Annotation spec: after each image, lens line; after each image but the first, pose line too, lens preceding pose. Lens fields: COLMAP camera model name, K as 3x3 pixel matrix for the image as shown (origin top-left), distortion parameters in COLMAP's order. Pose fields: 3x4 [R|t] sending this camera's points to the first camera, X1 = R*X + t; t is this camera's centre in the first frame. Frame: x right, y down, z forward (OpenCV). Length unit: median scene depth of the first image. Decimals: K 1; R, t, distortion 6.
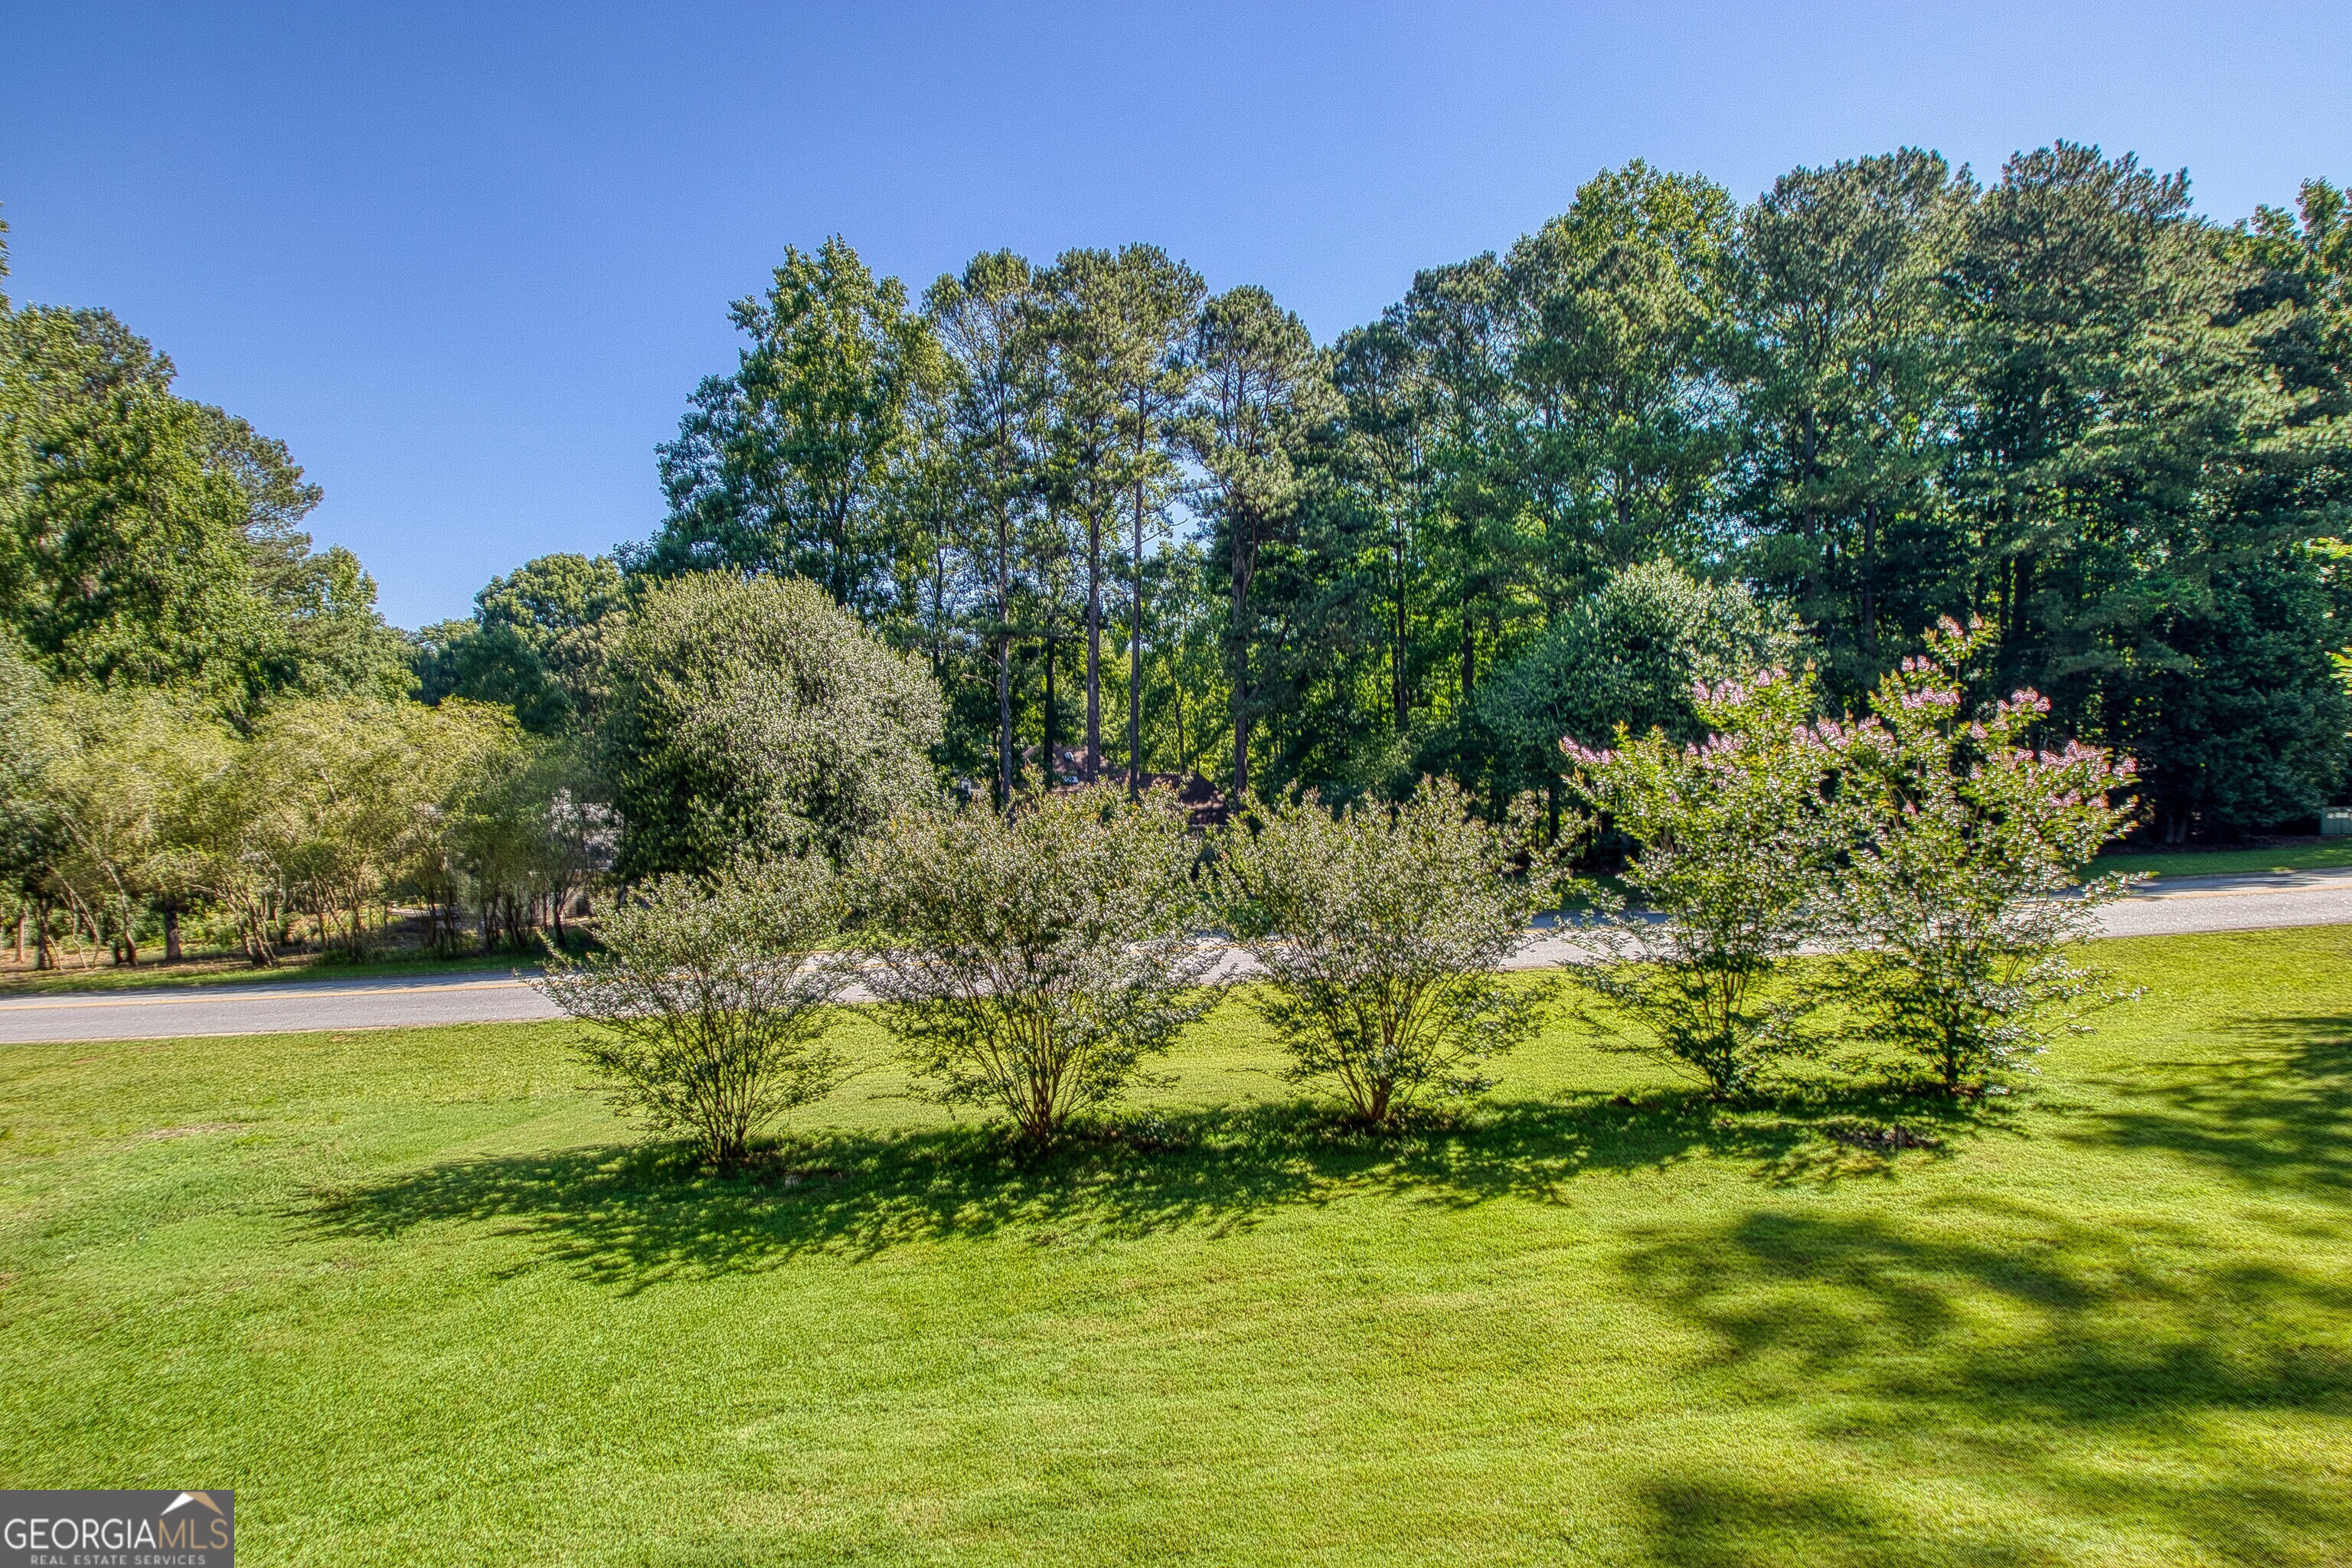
lens RADIAL K [[1080.3, 0, 1151.6], [0, 1080.3, 777.9], [0, 0, 1]] dist [0.002229, -0.018573]
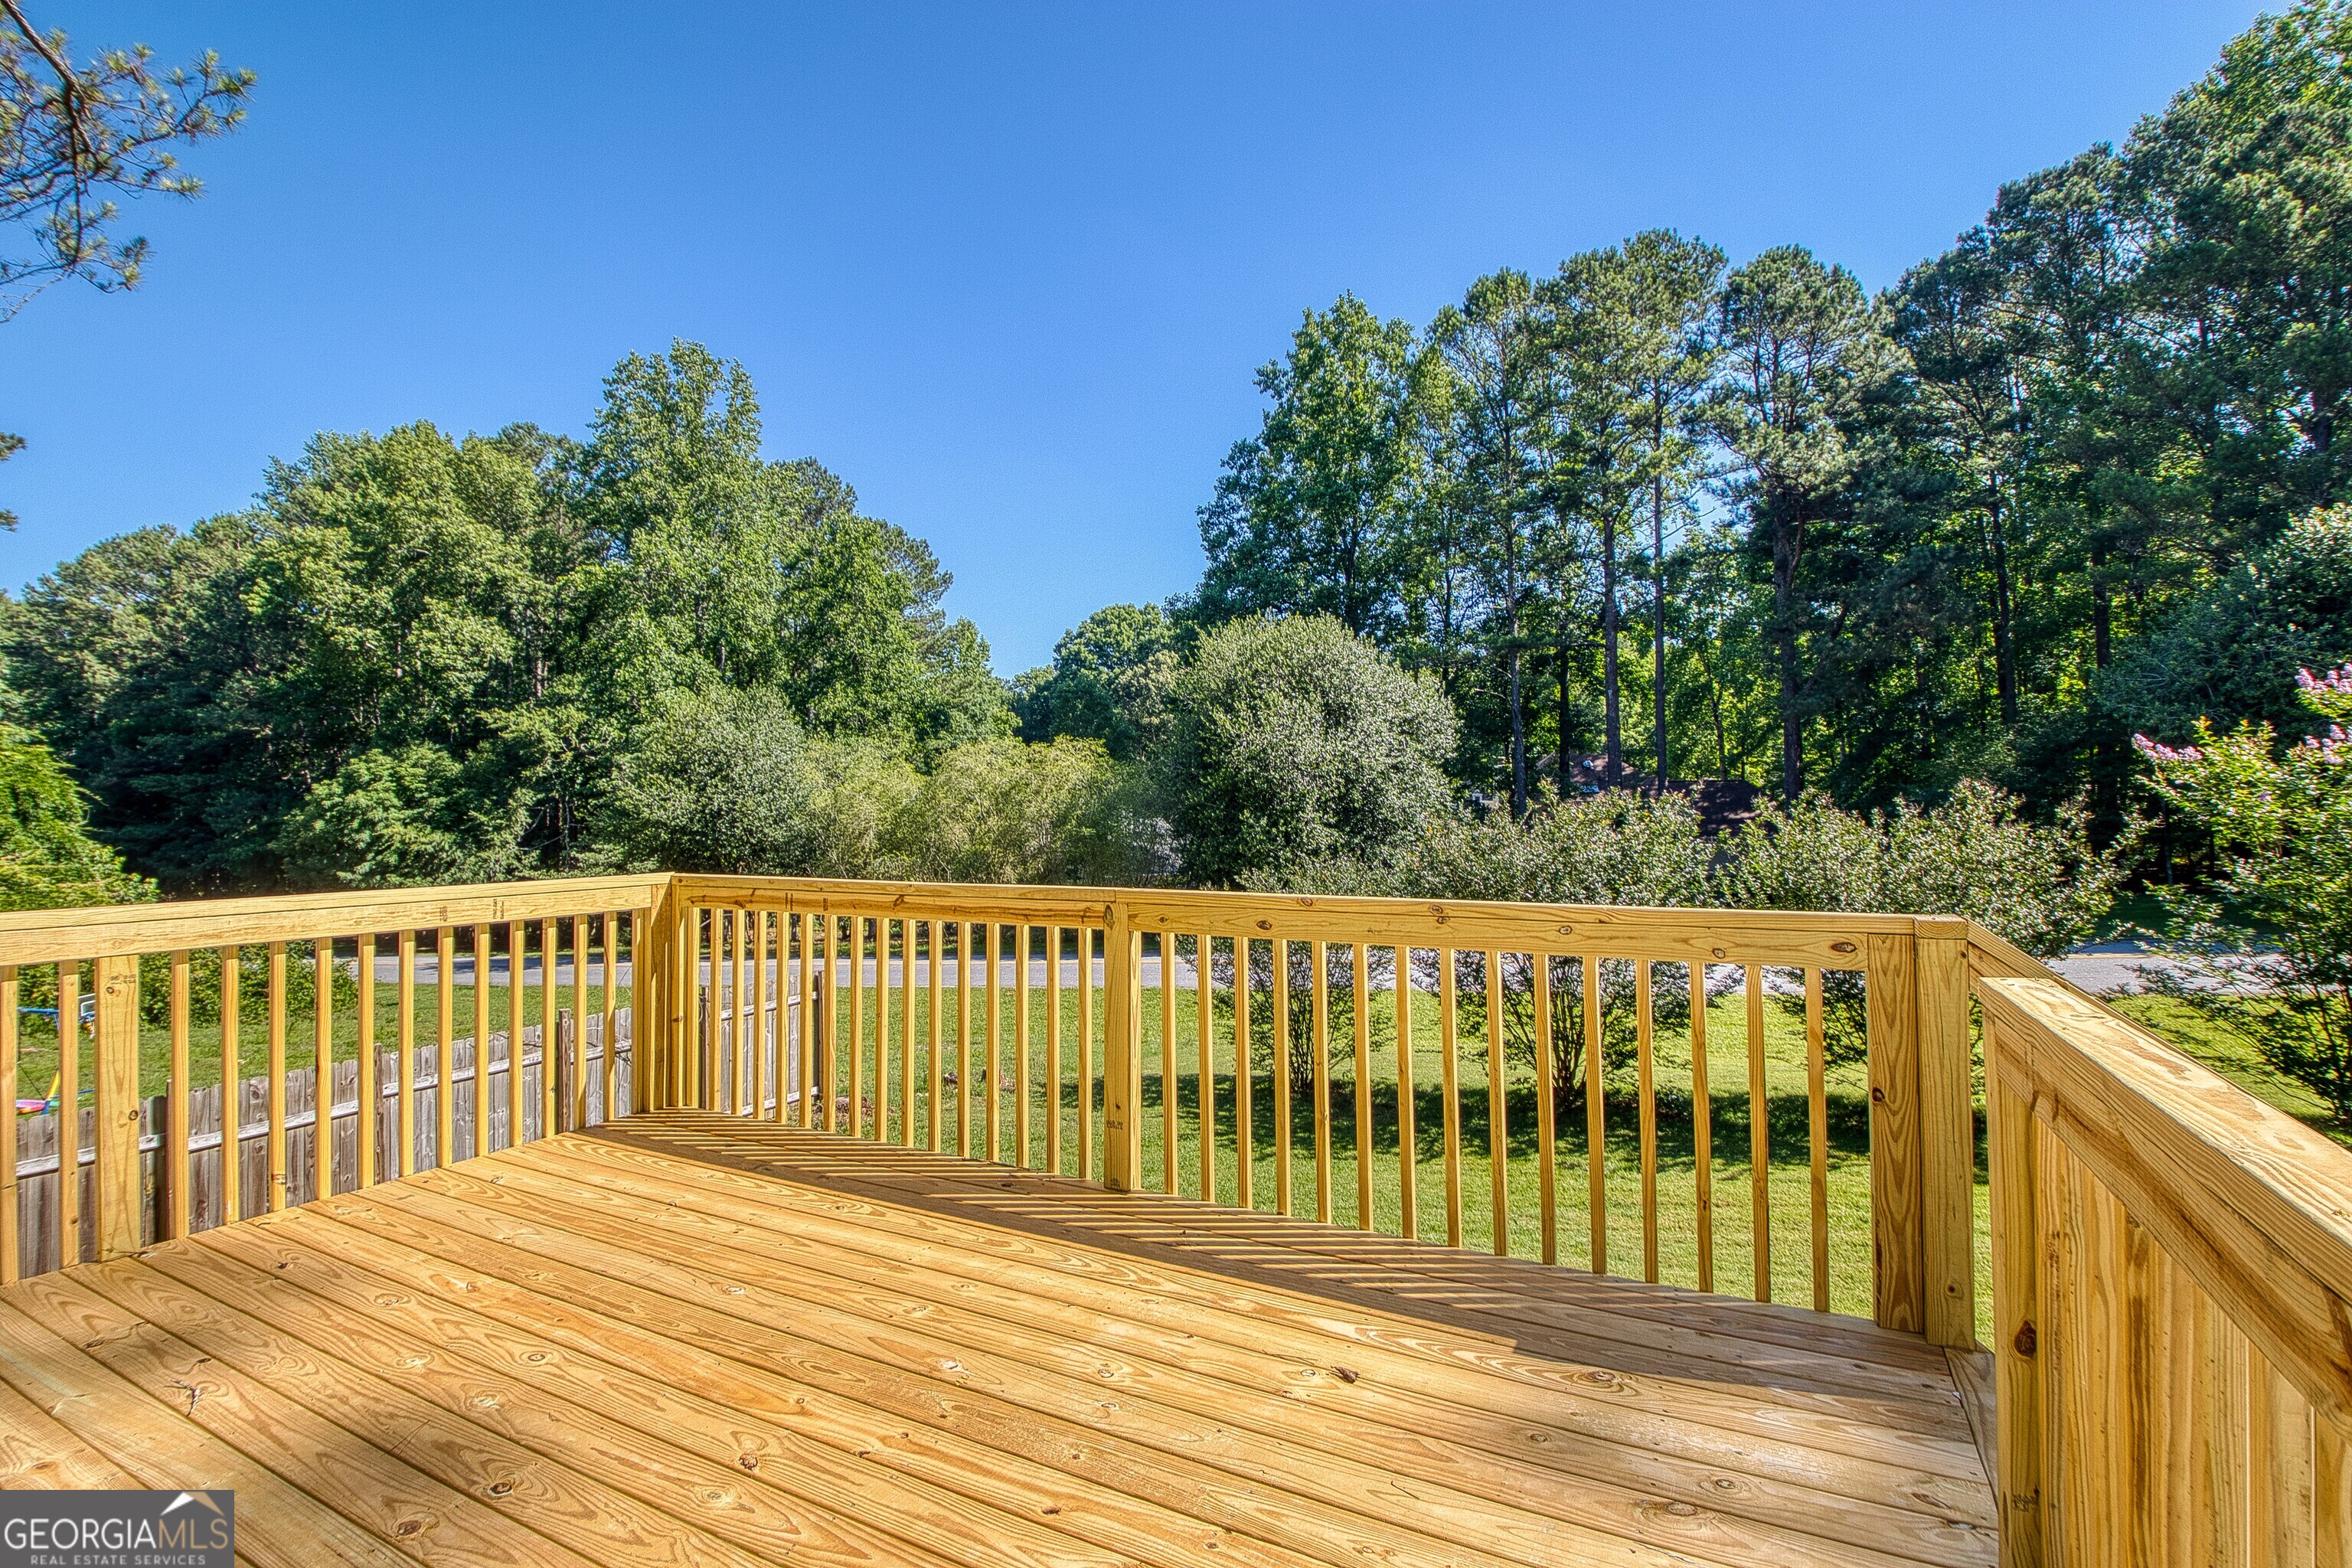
lens RADIAL K [[1080.3, 0, 1151.6], [0, 1080.3, 777.9], [0, 0, 1]] dist [0.002229, -0.018573]
pose [[0.895235, -0.026052, -0.444832, 0.005992], [0.020813, 0.999645, -0.016659, -0.000565], [0.445108, 0.005656, 0.895459, -0.057350]]
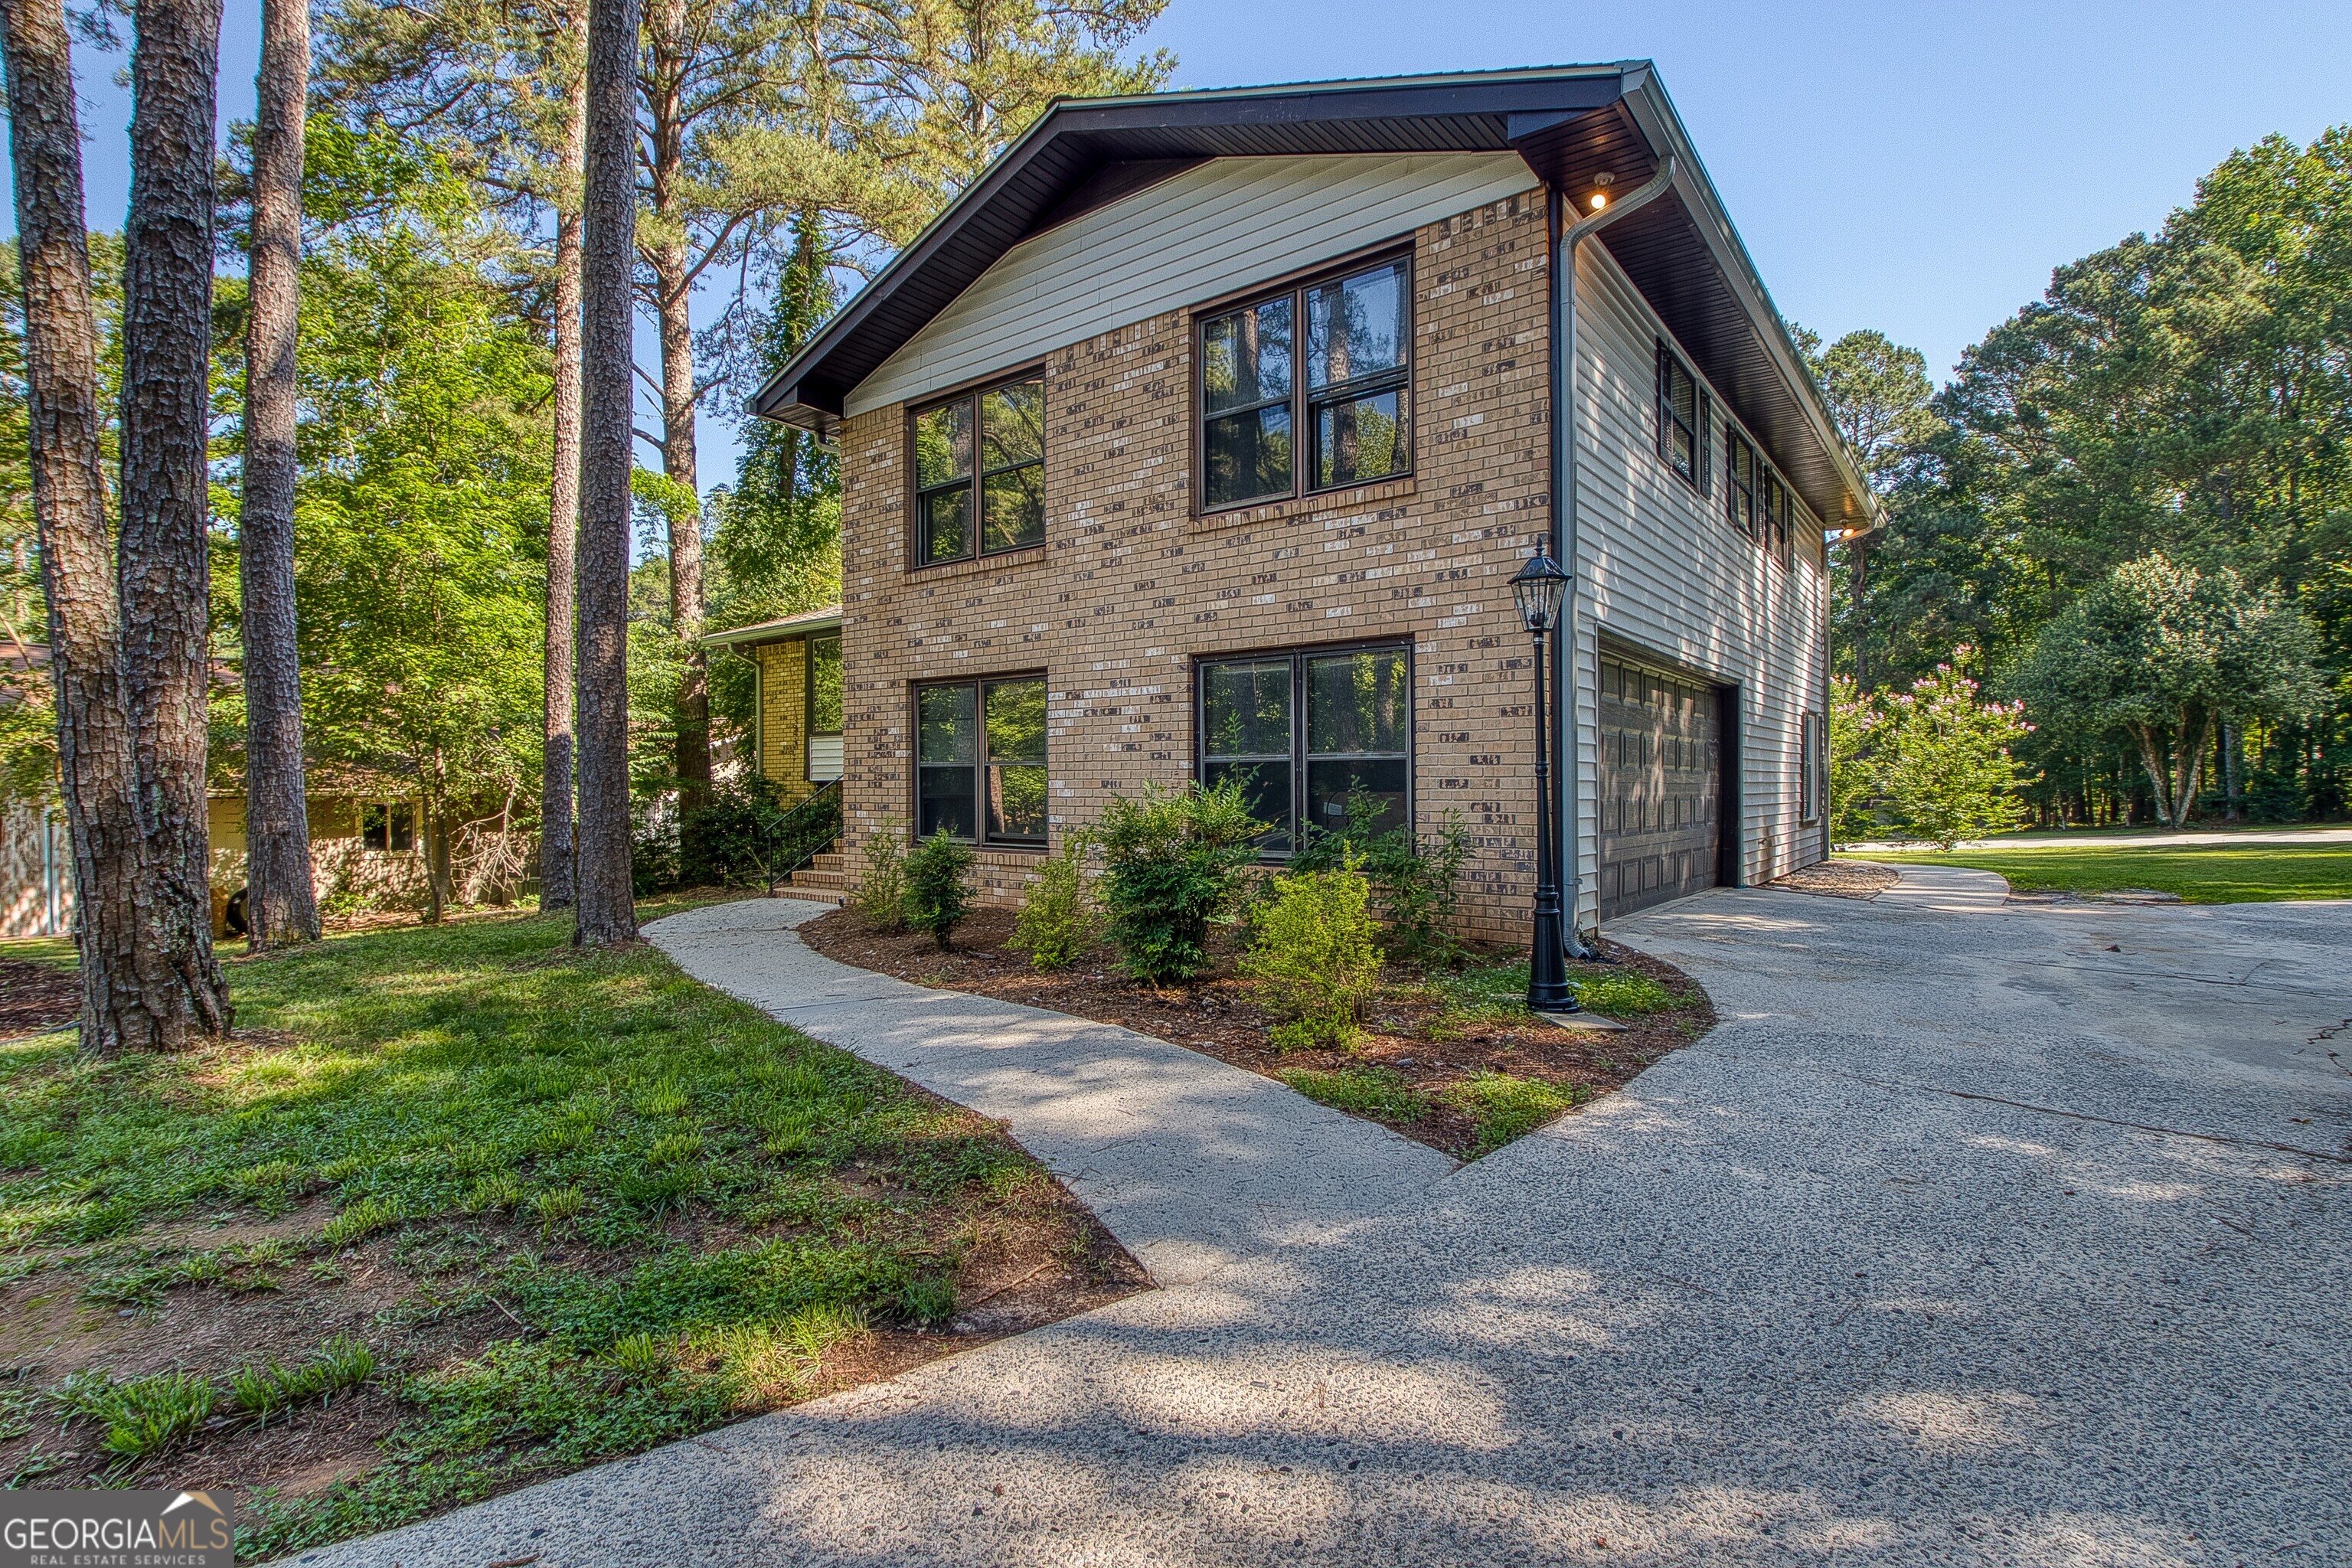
lens RADIAL K [[1102.5, 0, 1176.0], [0, 1102.5, 784.0], [0, 0, 1]] dist [0.000869, -0.012967]
pose [[0.811383, -0.013233, -0.584366, 0.196179], [0.017125, 0.999853, 0.001137, 0.025673], [0.584265, -0.010930, 0.811490, -0.448671]]
